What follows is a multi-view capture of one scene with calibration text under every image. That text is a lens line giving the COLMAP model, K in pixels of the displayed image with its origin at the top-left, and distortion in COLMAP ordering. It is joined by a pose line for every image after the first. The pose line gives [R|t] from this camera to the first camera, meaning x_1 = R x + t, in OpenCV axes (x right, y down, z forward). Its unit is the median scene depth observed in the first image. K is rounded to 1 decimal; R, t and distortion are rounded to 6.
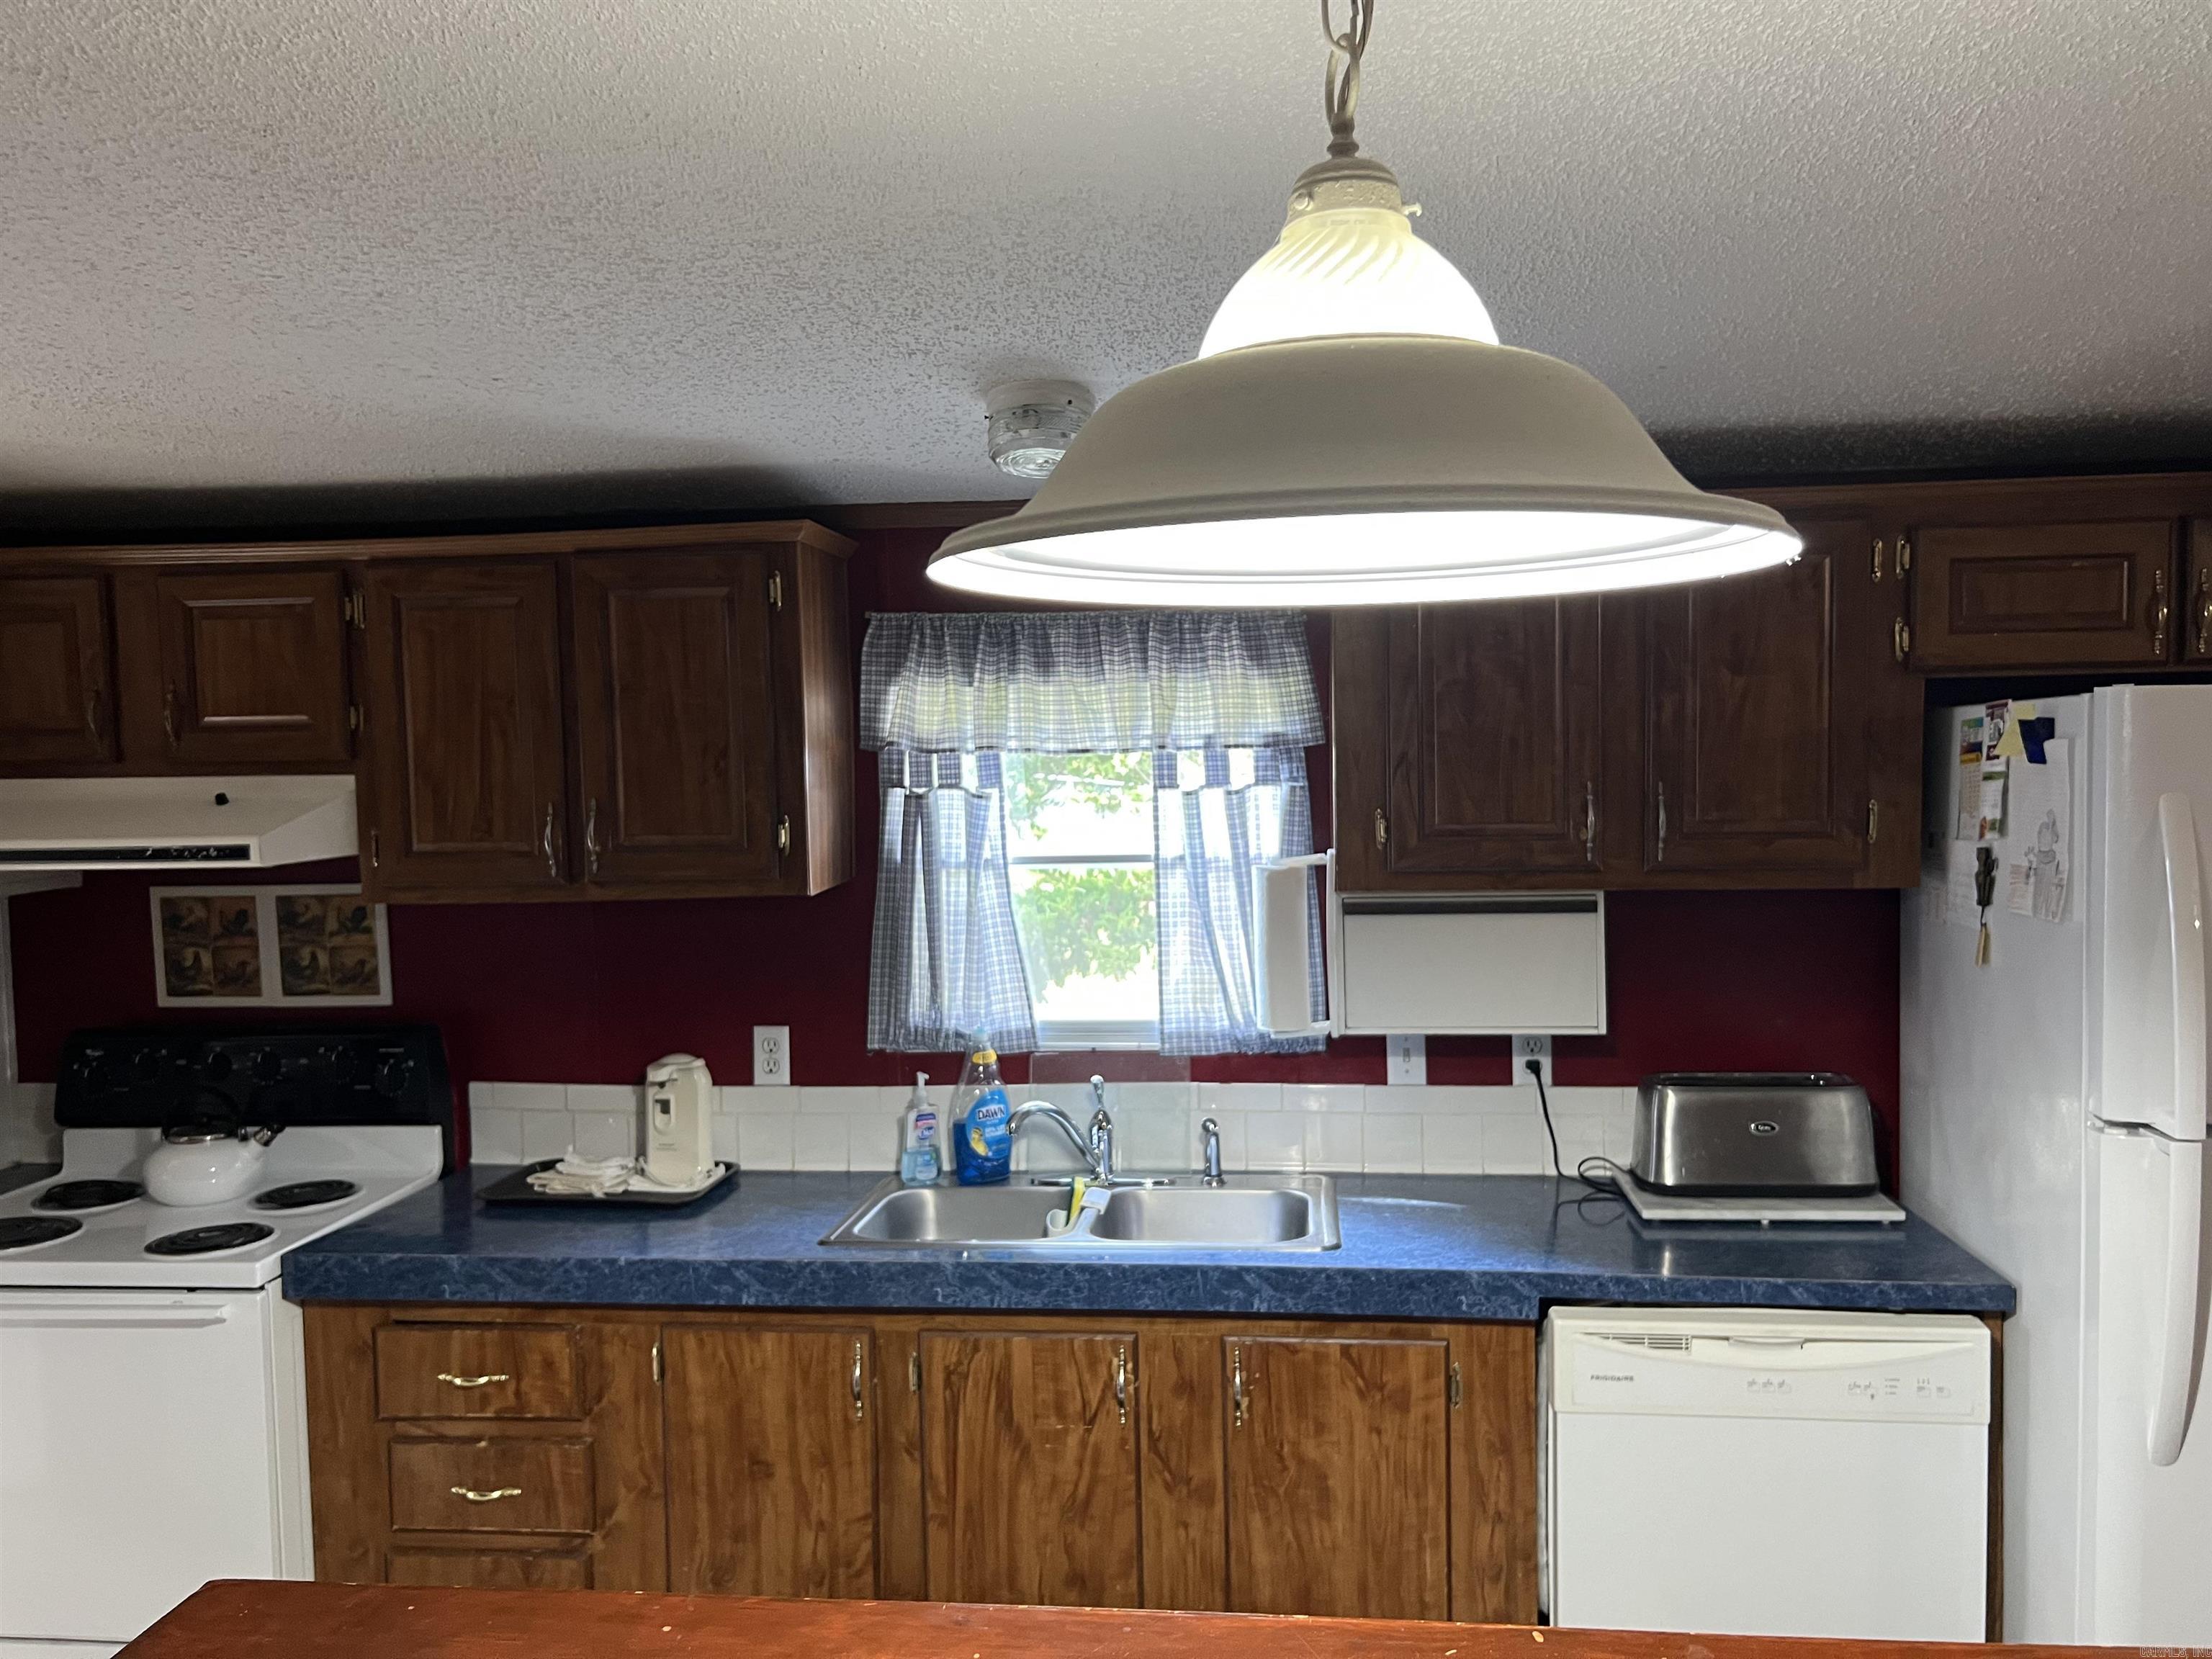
lens RADIAL K [[1680.2, 0, 1112.6], [0, 1680.2, 830.5], [0, 0, 1]] dist [0.032416, -0.015253]
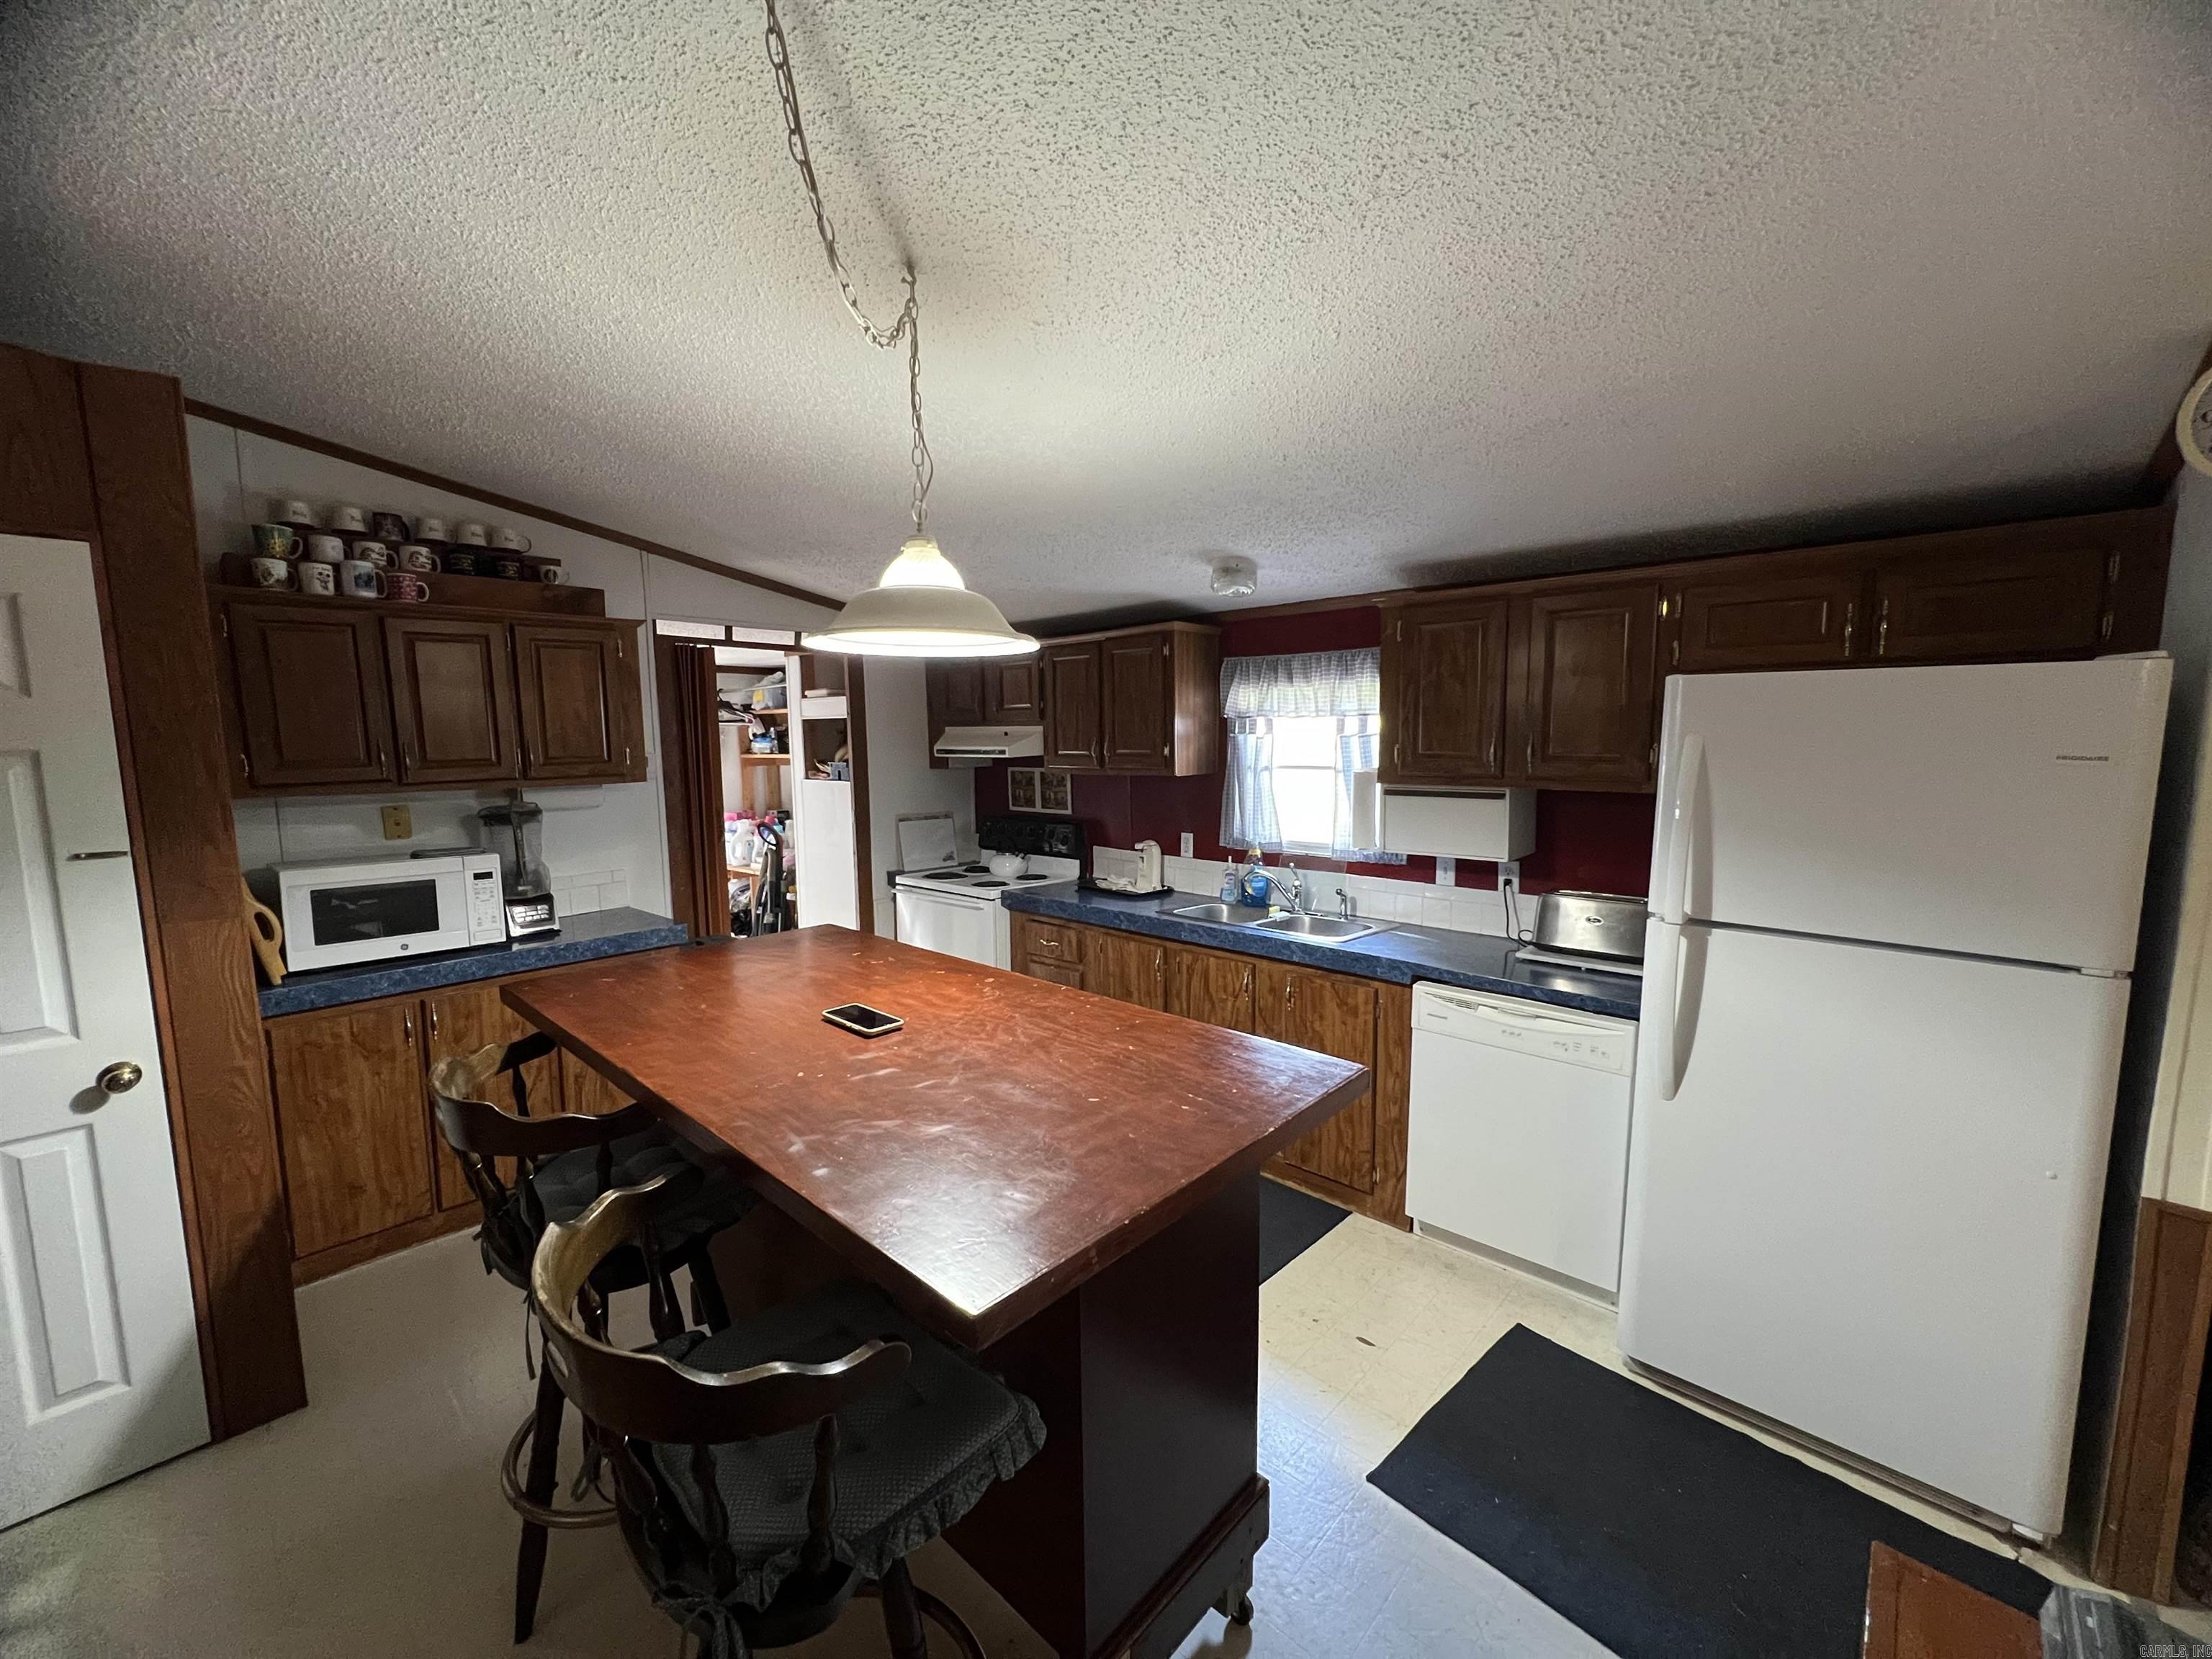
lens RADIAL K [[888.5, 0, 1093.7], [0, 888.5, 844.5], [0, 0, 1]] dist [-0.002757, 0.000439]
pose [[0.792184, 0.086451, -0.604129, 0.510986], [-0.040280, 0.995164, 0.089590, 0.026403], [0.608952, -0.046637, 0.791835, -0.100991]]
